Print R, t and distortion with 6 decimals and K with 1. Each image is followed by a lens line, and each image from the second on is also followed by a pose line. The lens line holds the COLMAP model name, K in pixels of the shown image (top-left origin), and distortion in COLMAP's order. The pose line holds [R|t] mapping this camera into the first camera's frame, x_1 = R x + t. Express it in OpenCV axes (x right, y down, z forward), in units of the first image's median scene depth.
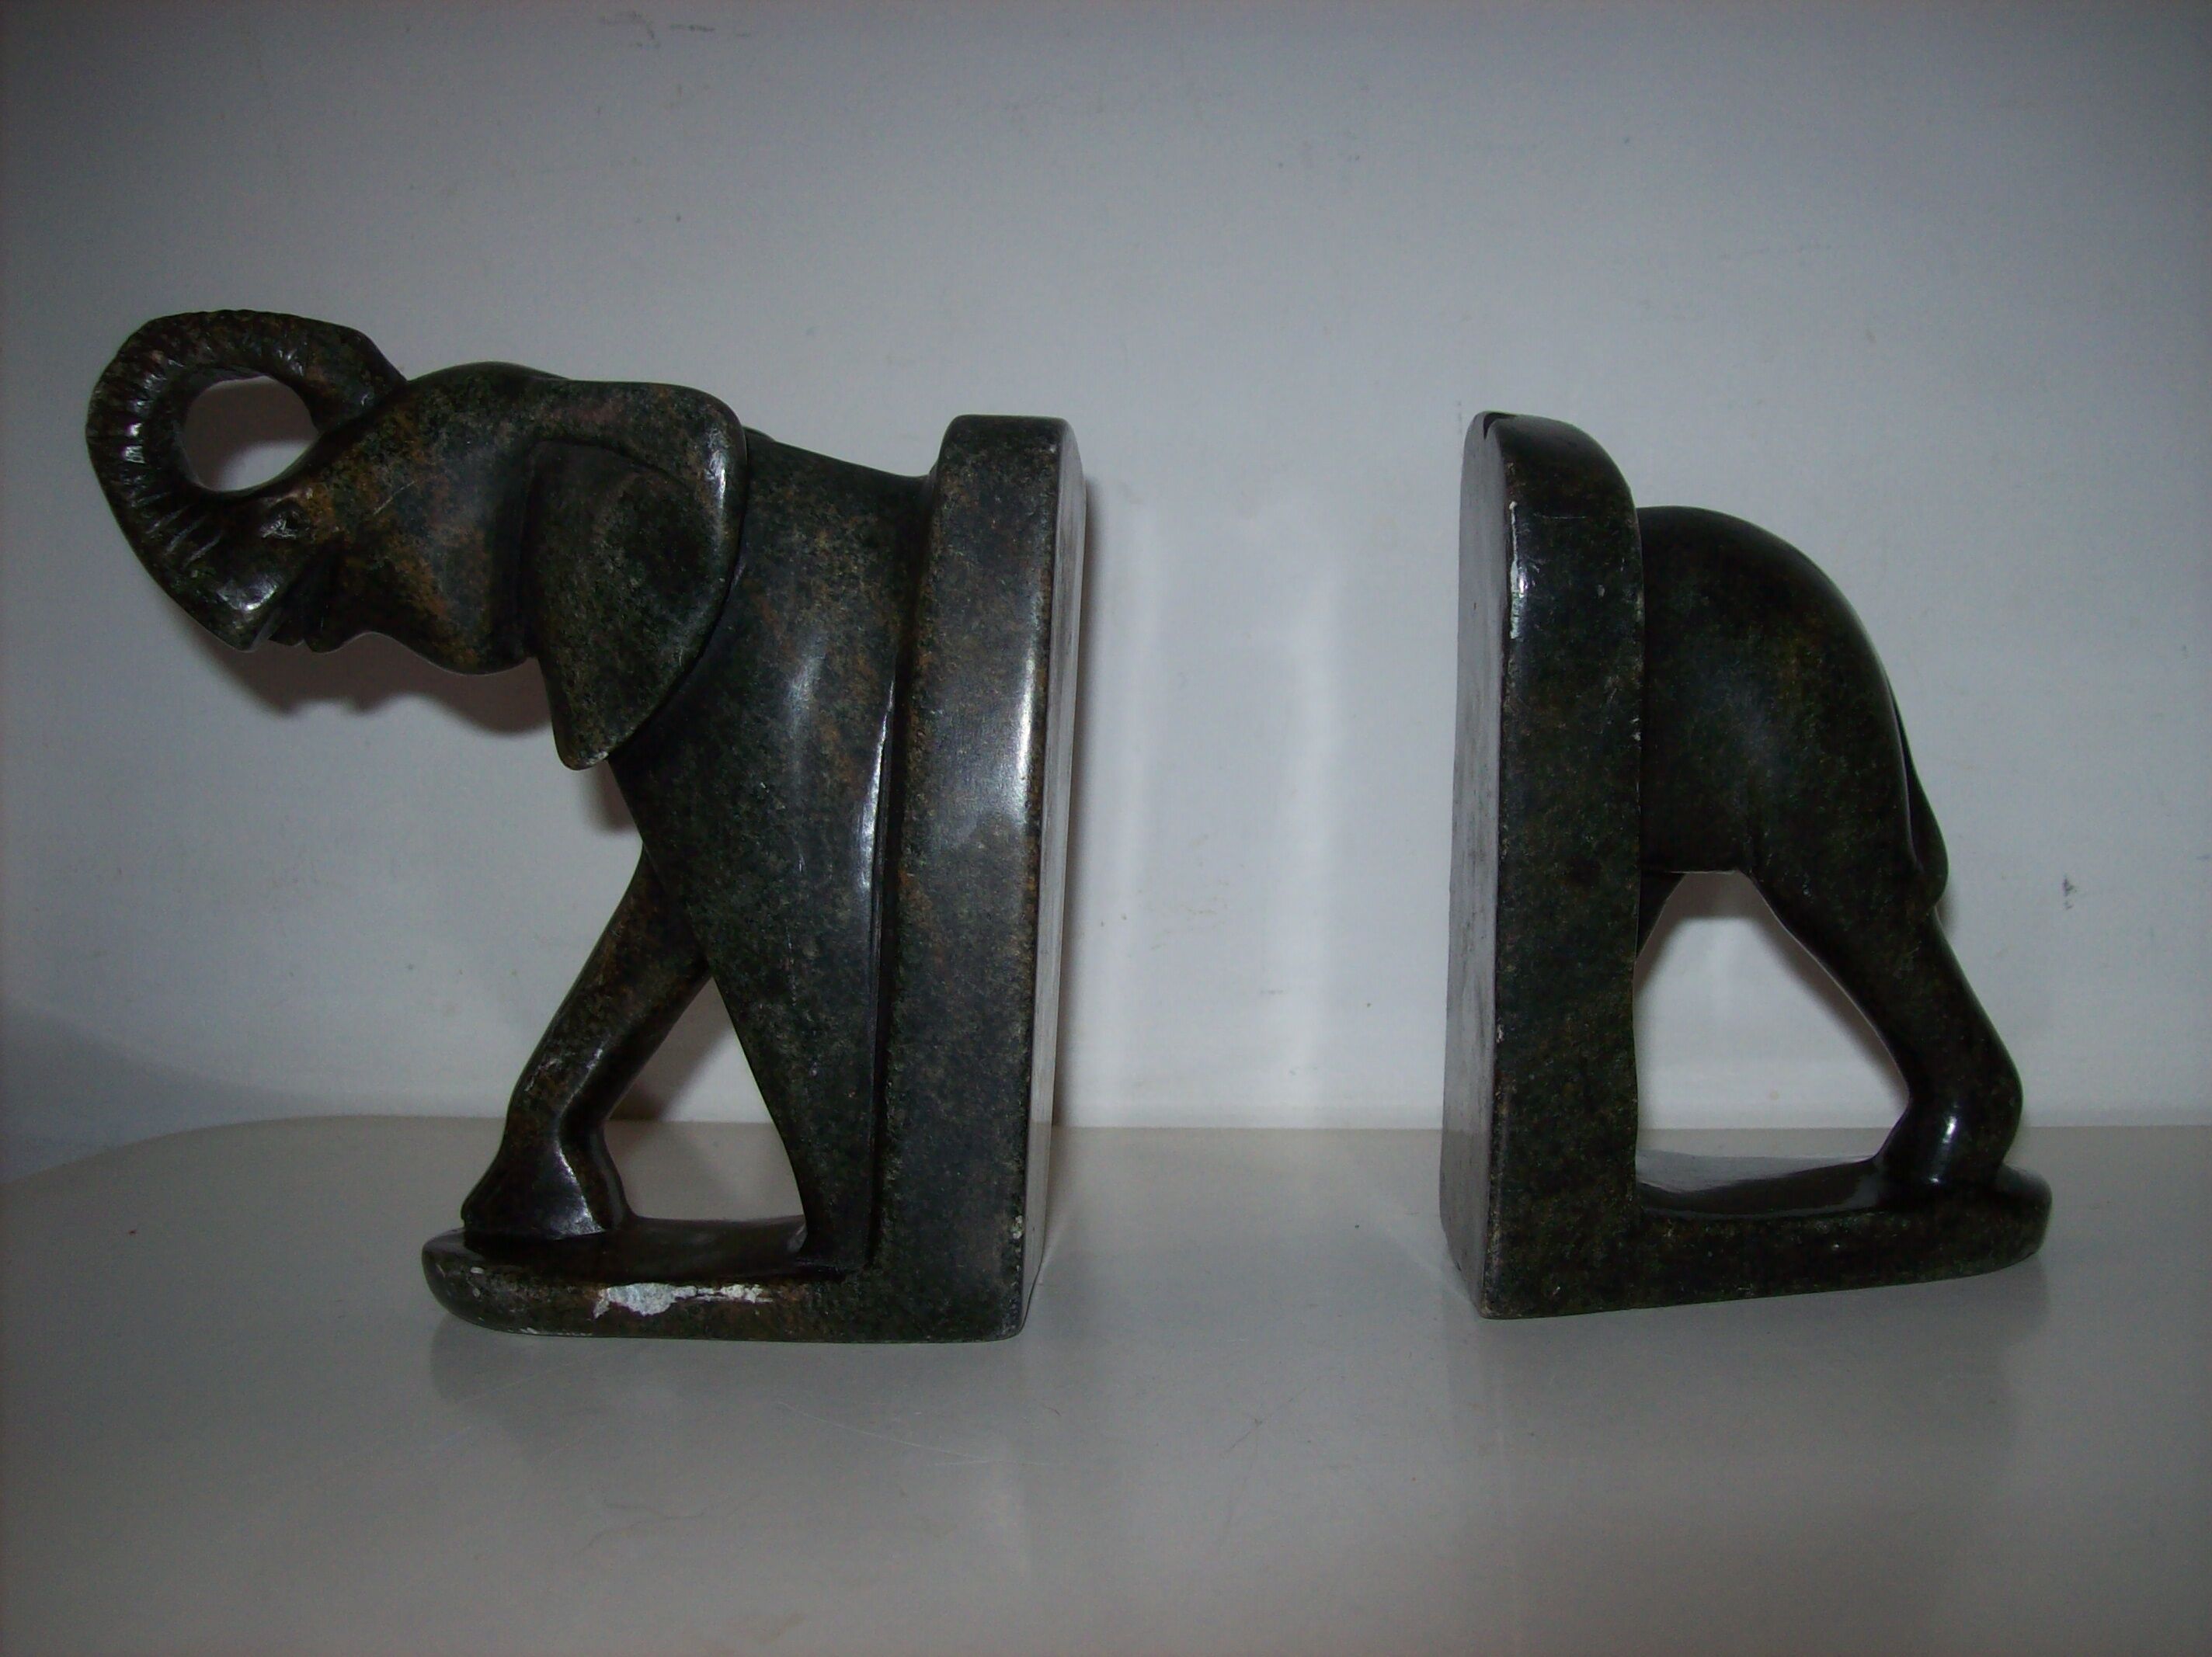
lens RADIAL K [[2311.4, 0, 1106.0], [0, 2311.4, 828.5], [0, 0, 1]] dist [-0.180114, 0.116667]
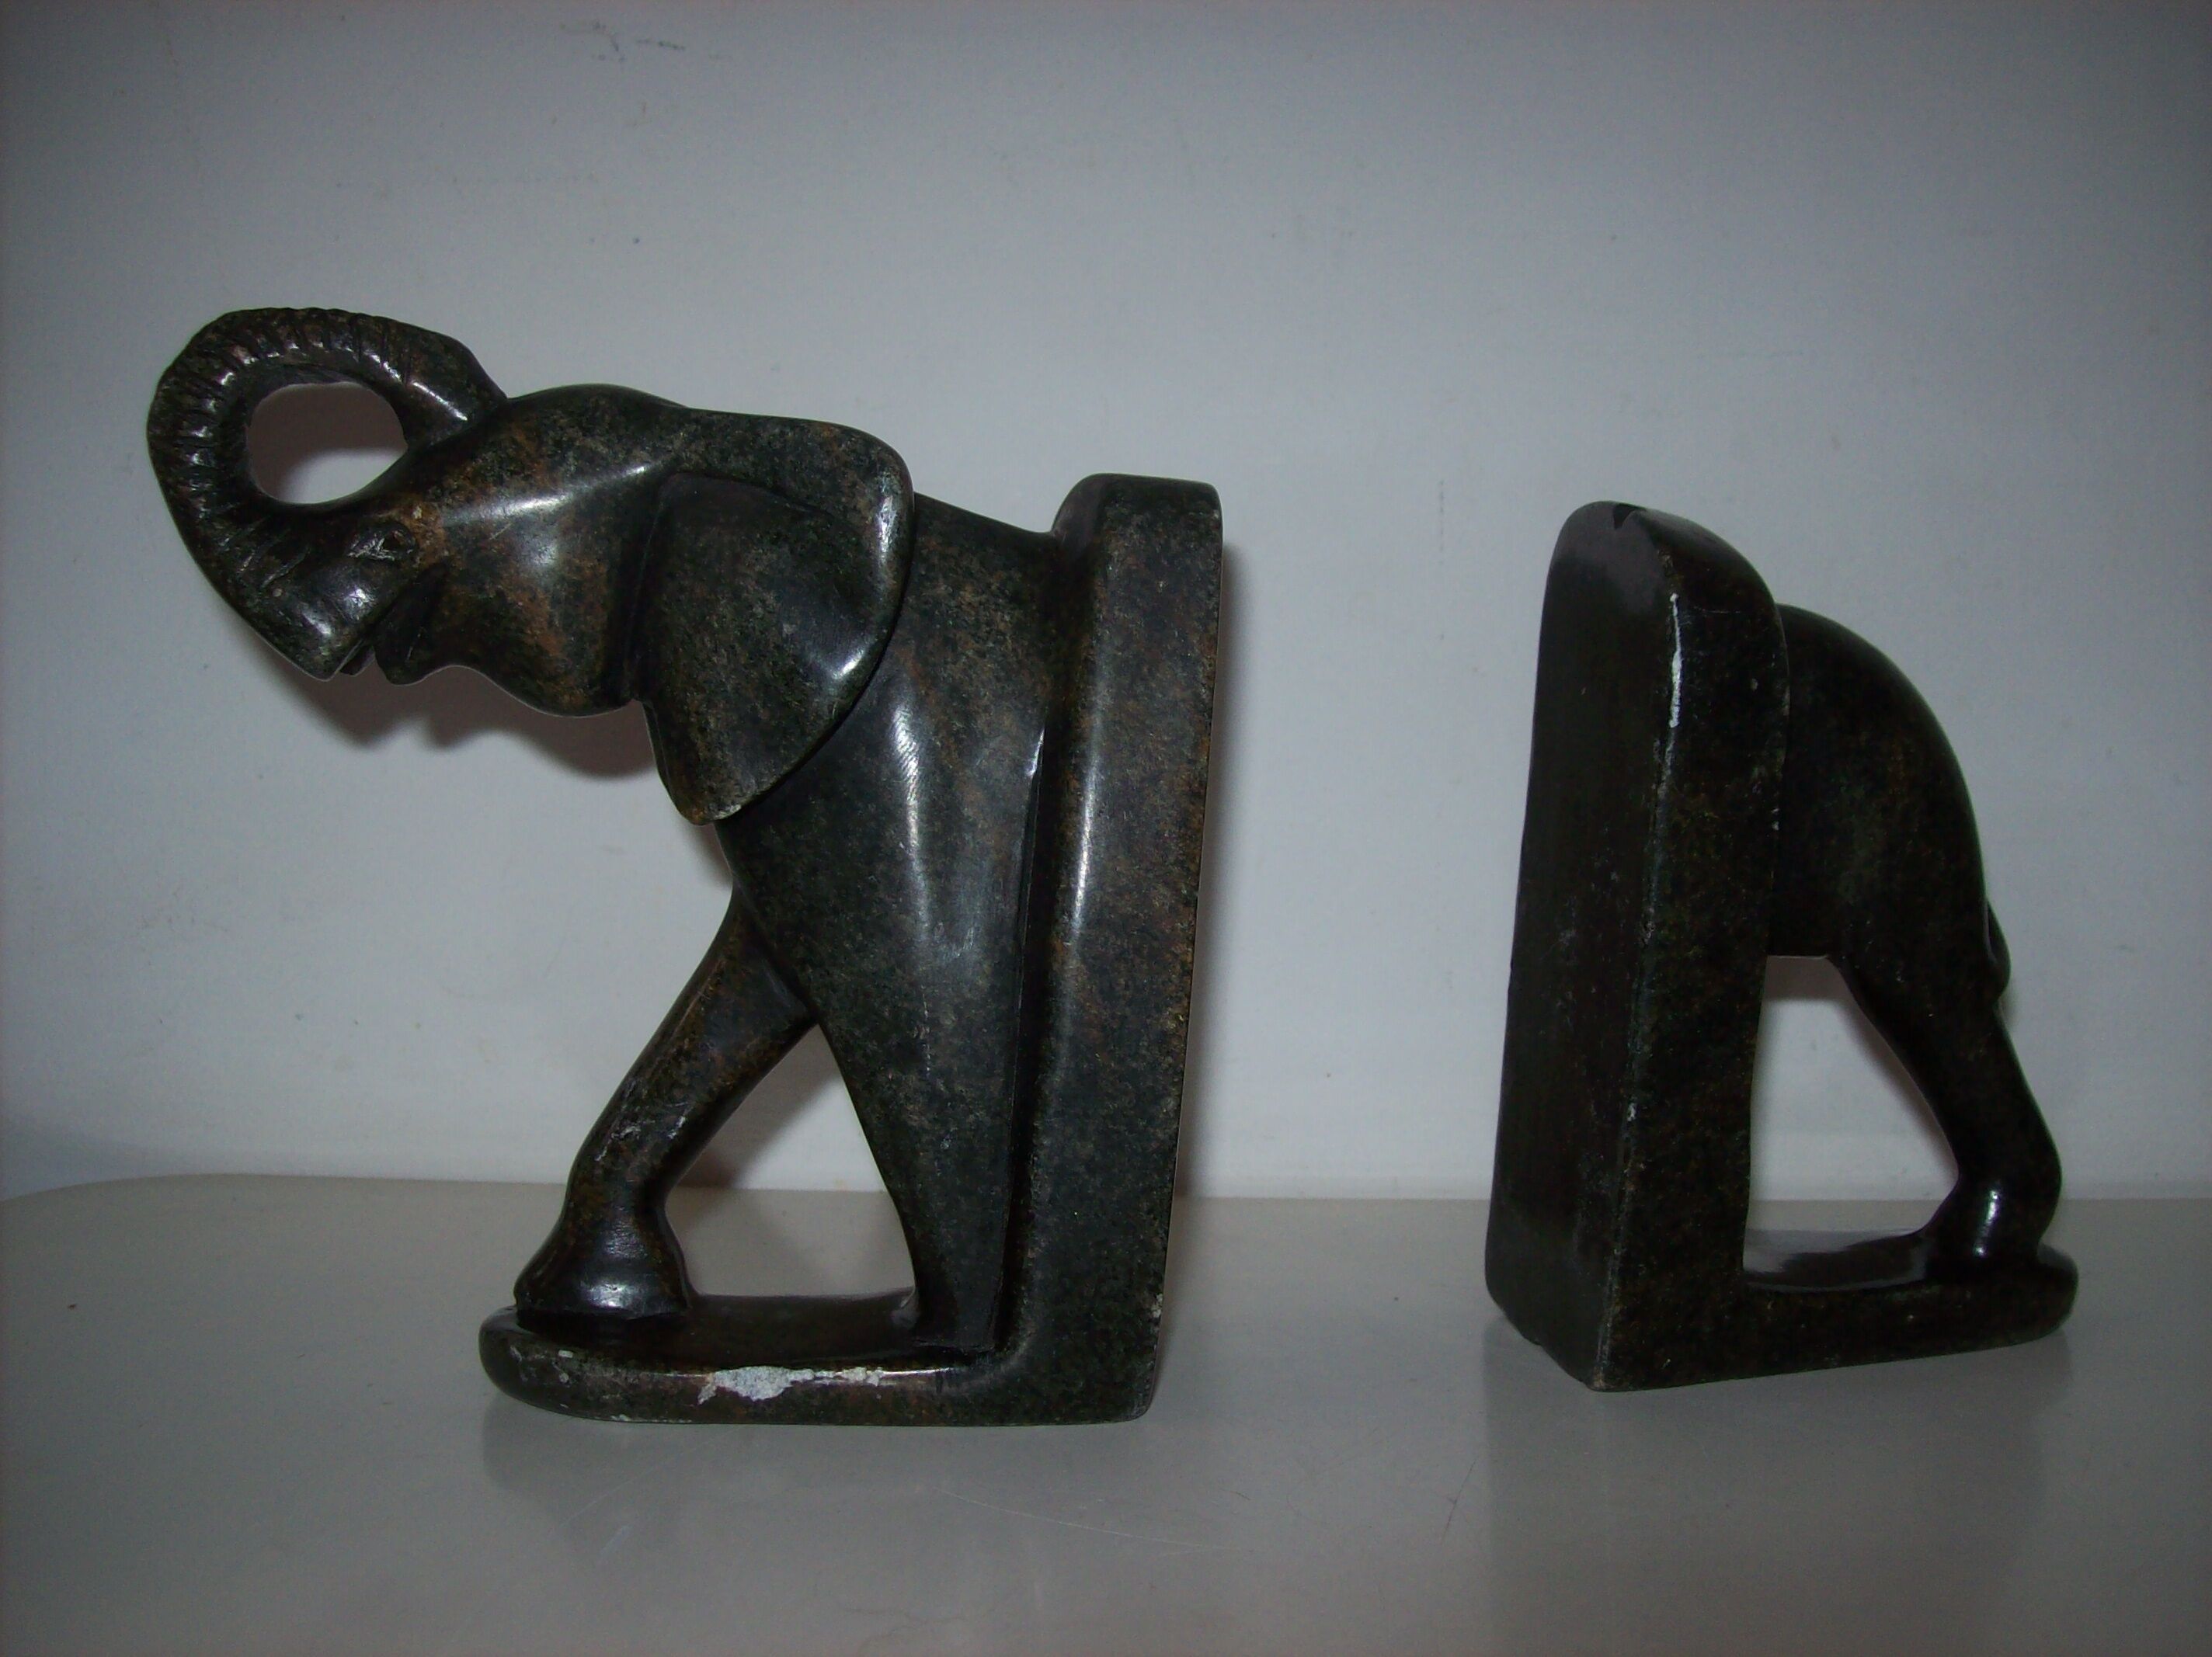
lens RADIAL K [[2311.4, 0, 1106.0], [0, 2311.4, 828.5], [0, 0, 1]] dist [-0.180114, 0.116667]
pose [[0.983769, 0.032772, 0.176419, -0.234974], [-0.029151, 0.999309, -0.023081, -0.006250], [-0.177054, 0.017564, 0.984044, 0.038410]]
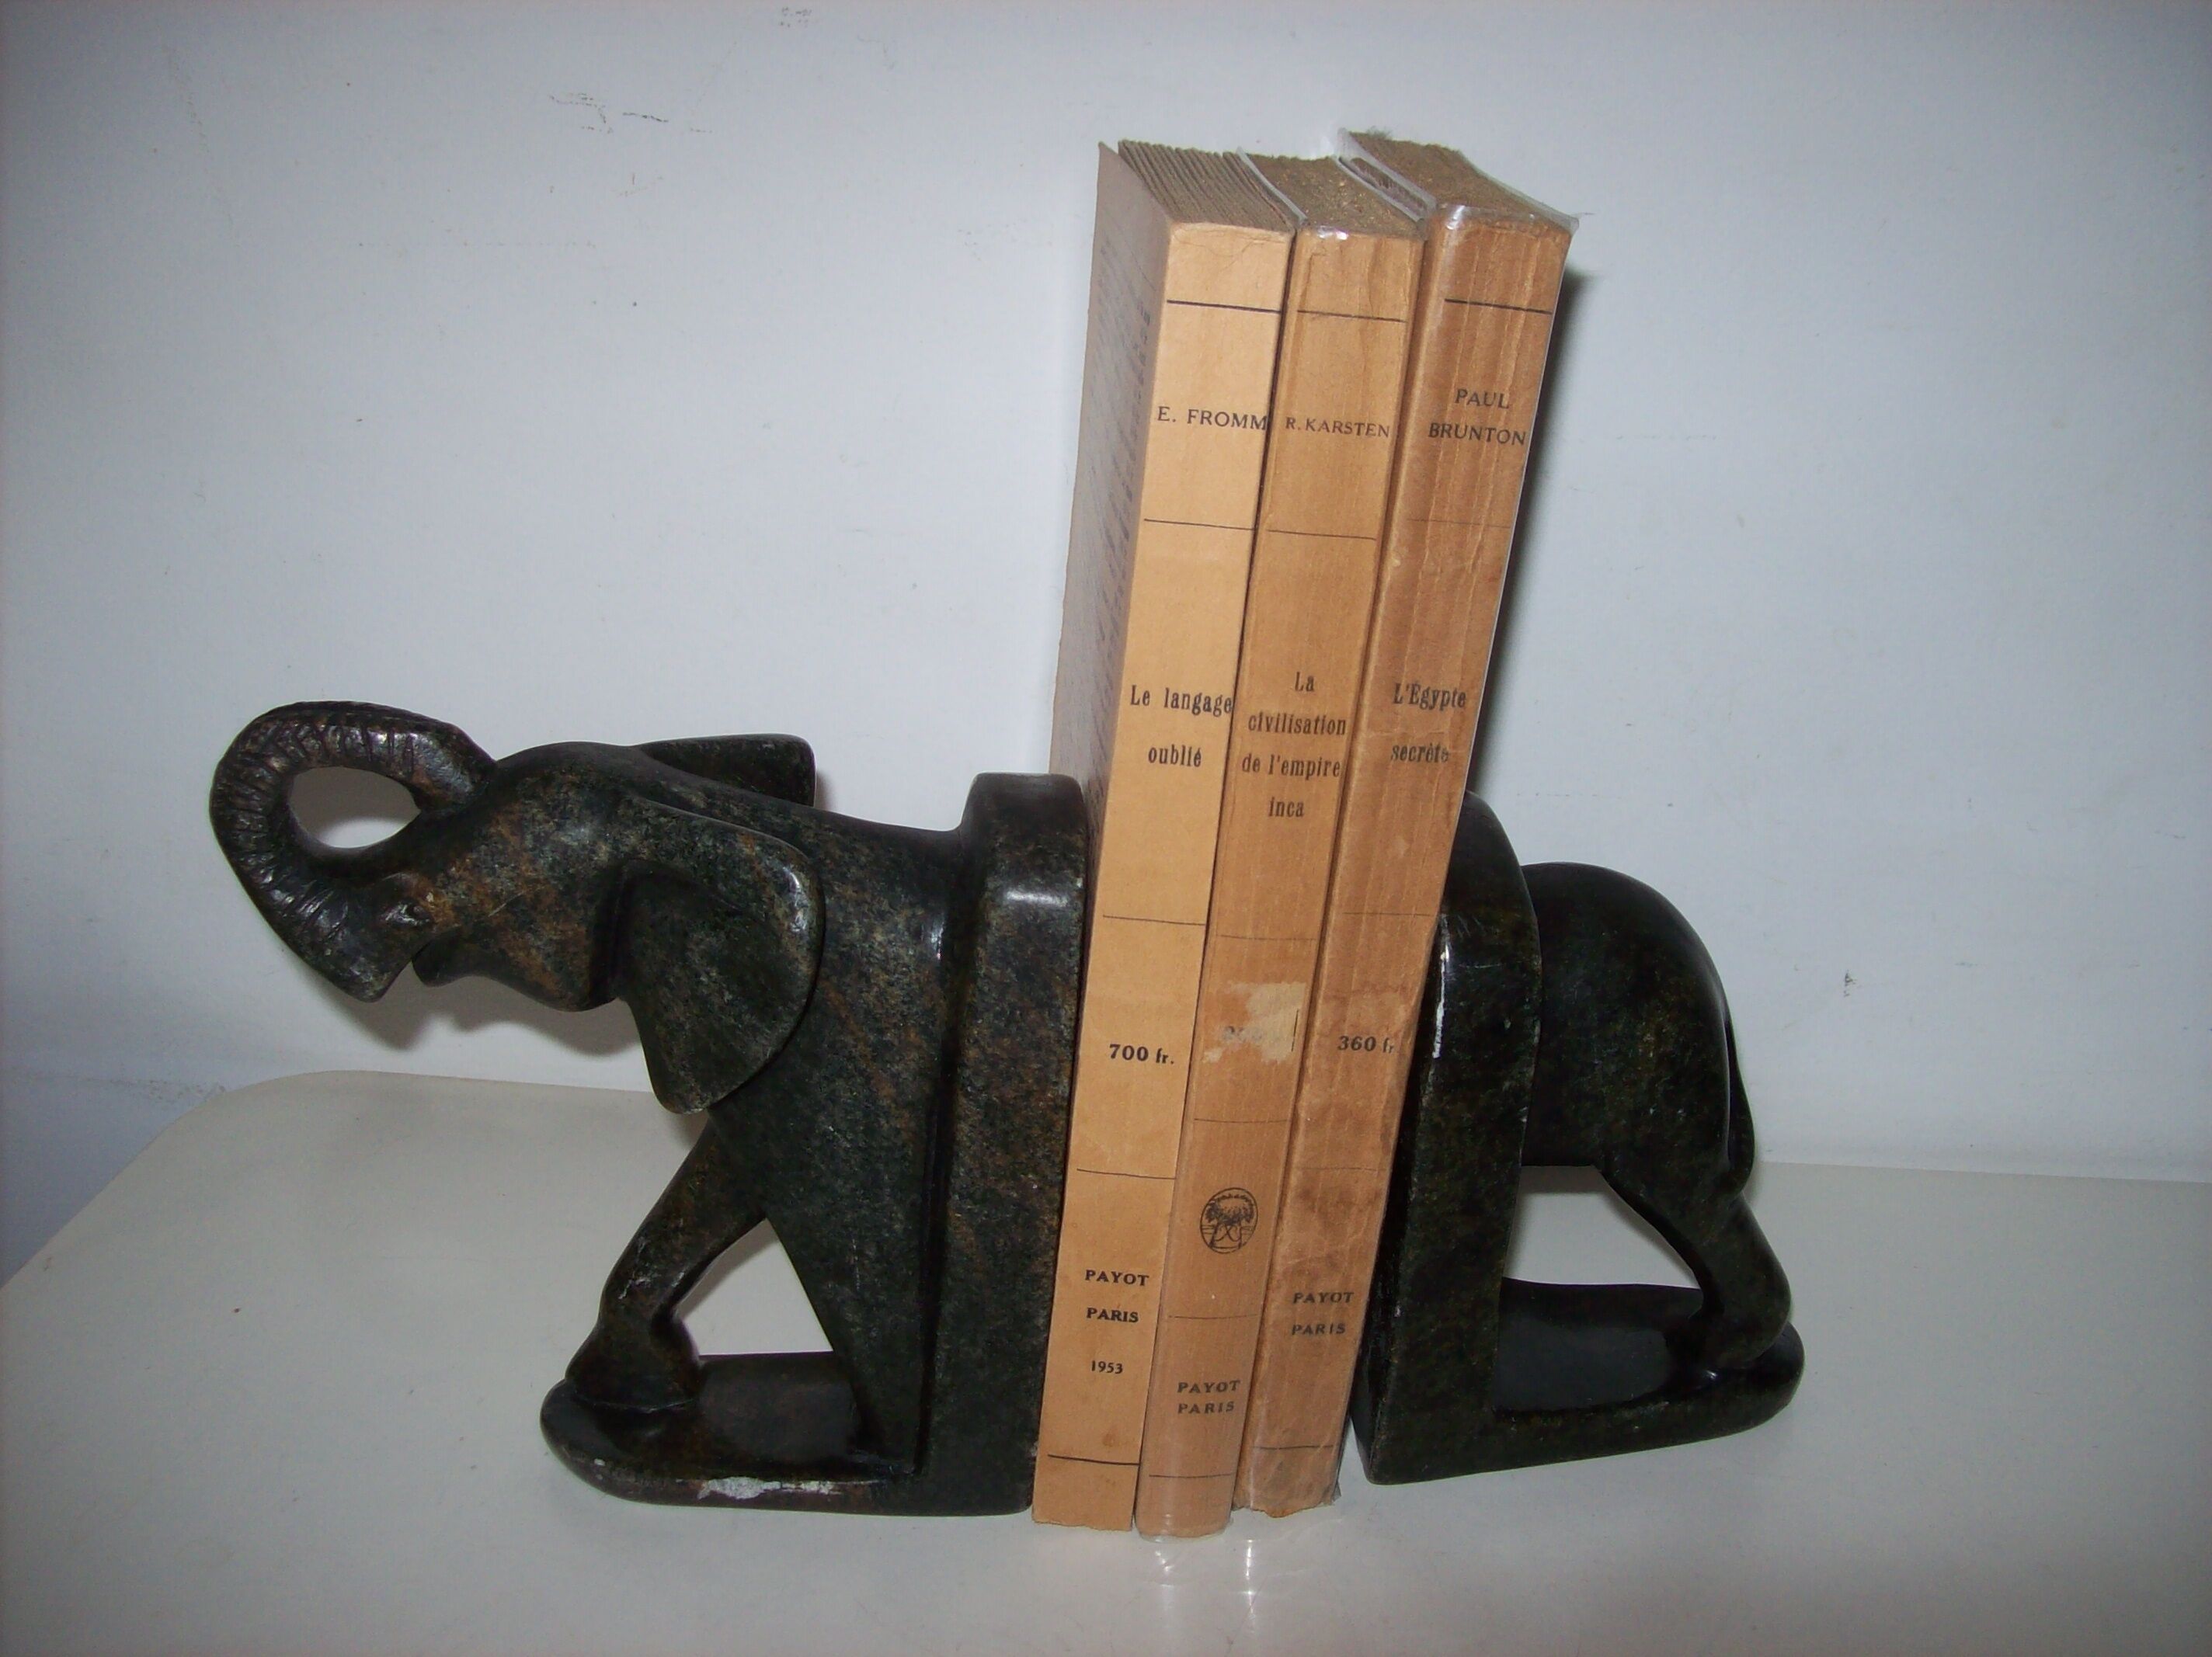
lens RADIAL K [[2311.4, 0, 1106.0], [0, 2311.4, 828.5], [0, 0, 1]] dist [-0.180114, 0.116667]
pose [[0.993960, 0.000386, 0.109746, -0.137859], [-0.032668, 0.955705, 0.292508, -0.531853], [-0.104772, -0.294326, 0.949945, -0.126903]]
